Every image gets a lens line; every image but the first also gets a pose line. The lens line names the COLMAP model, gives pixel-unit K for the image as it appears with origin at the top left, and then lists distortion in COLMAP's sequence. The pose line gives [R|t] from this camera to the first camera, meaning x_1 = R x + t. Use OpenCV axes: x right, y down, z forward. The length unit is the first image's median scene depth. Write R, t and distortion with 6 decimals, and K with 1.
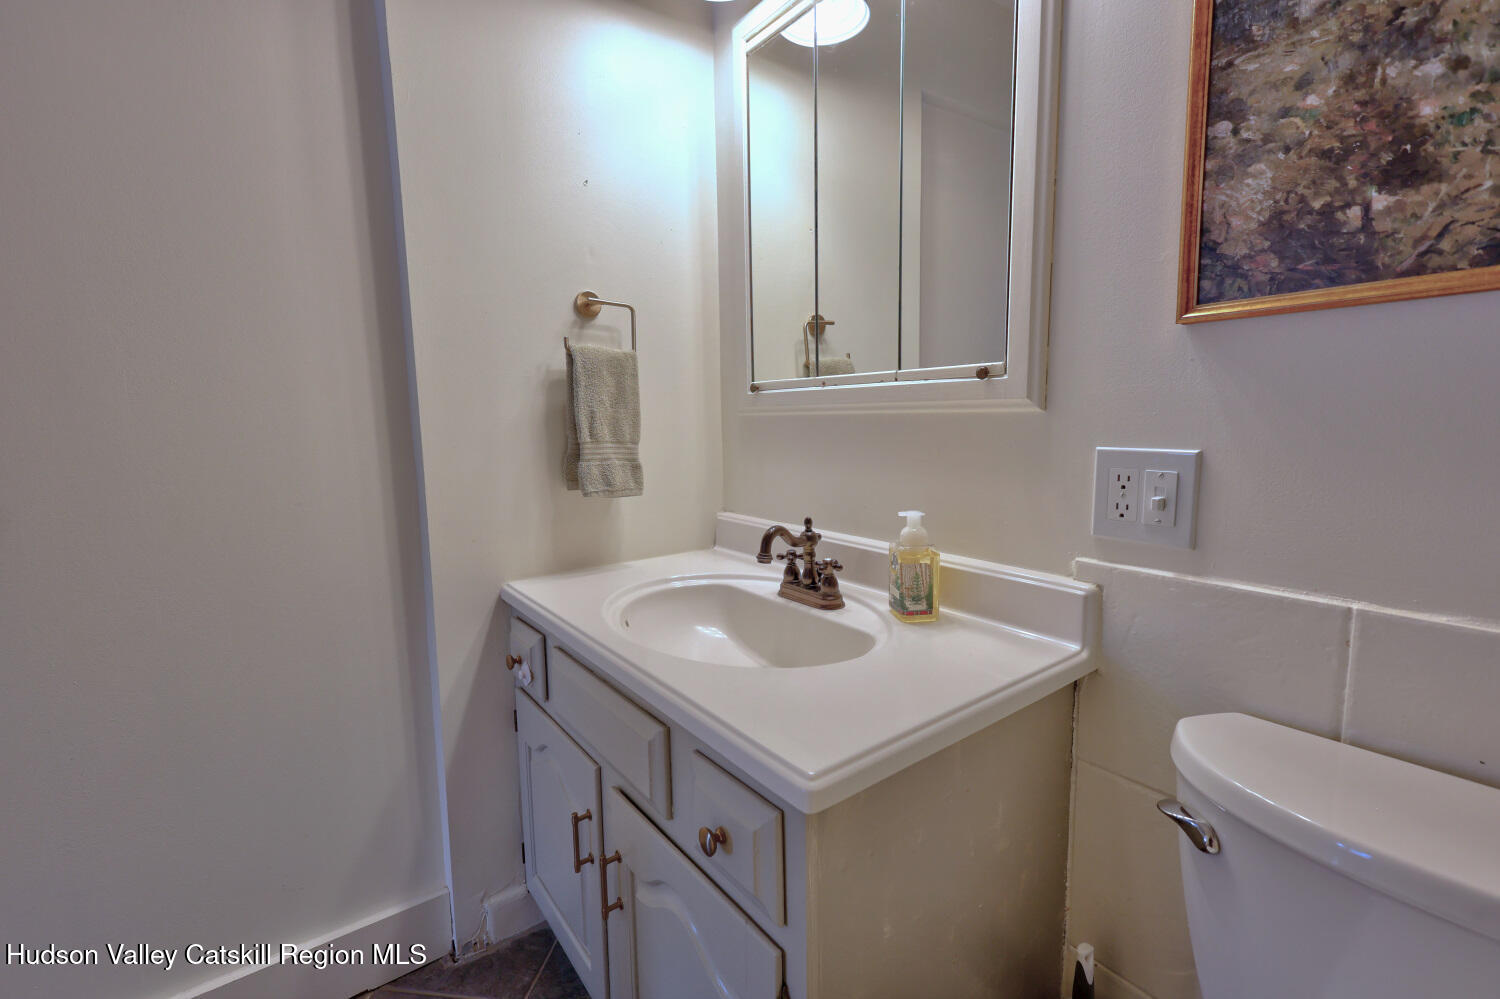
lens RADIAL K [[646.6, 0, 752.5], [0, 646.6, 495.8], [0, 0, 1]] dist [0.004800, -0.001028]
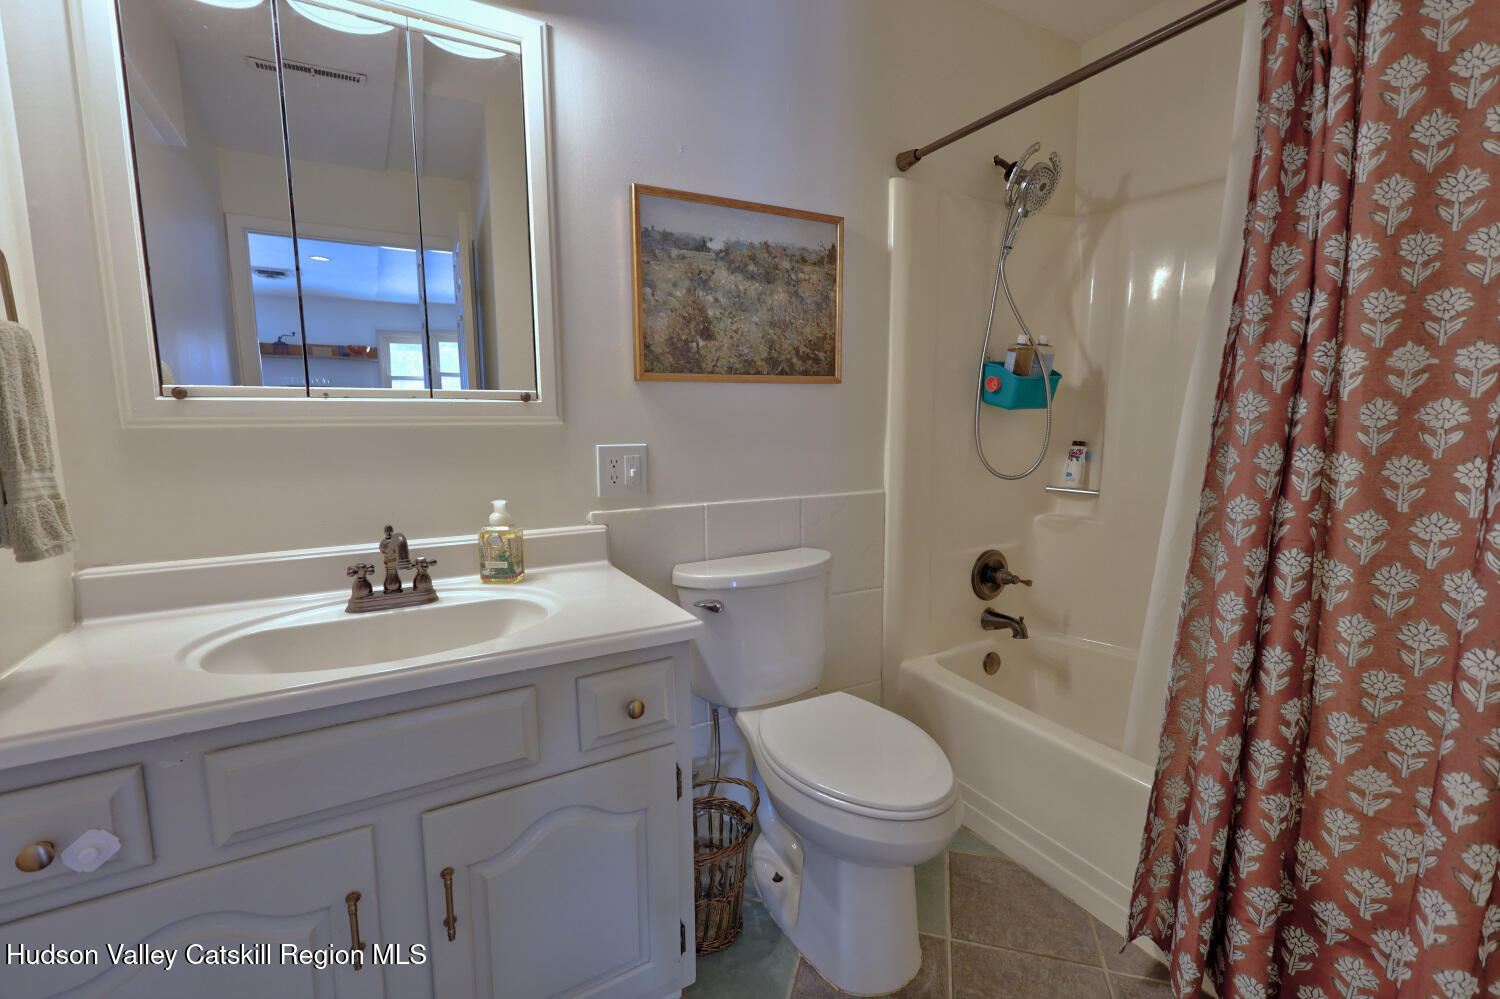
lens RADIAL K [[630.8, 0, 740.6], [0, 630.8, 494.4], [0, 0, 1]] dist [0.001685, 0.000003]
pose [[0.154048, -0.099083, 0.983083, -1.360284], [0.129189, 0.988438, 0.079379, -0.037457], [-0.979581, 0.114775, 0.165068, 0.458865]]
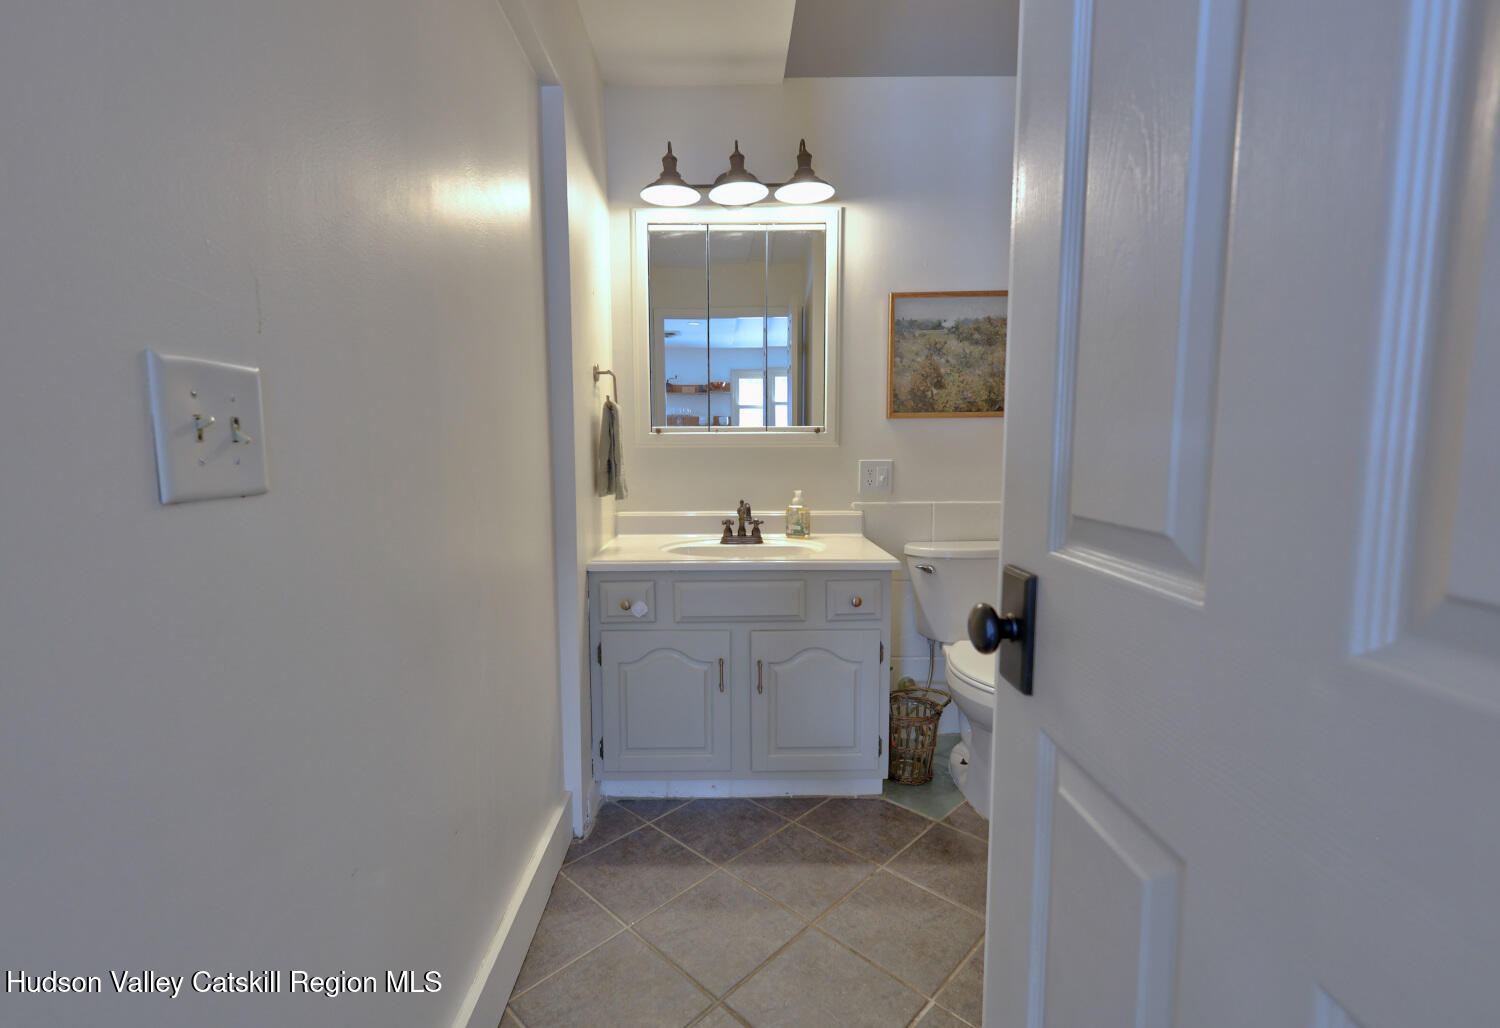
lens RADIAL K [[654.8, 0, 750.0], [0, 654.8, 514.0], [0, 0, 1]] dist [0.001476, 0.000029]
pose [[0.591186, -0.072745, 0.803248, -2.466650], [0.095221, 0.995254, 0.020052, 0.063829], [-0.800894, 0.064632, 0.595307, -0.309771]]
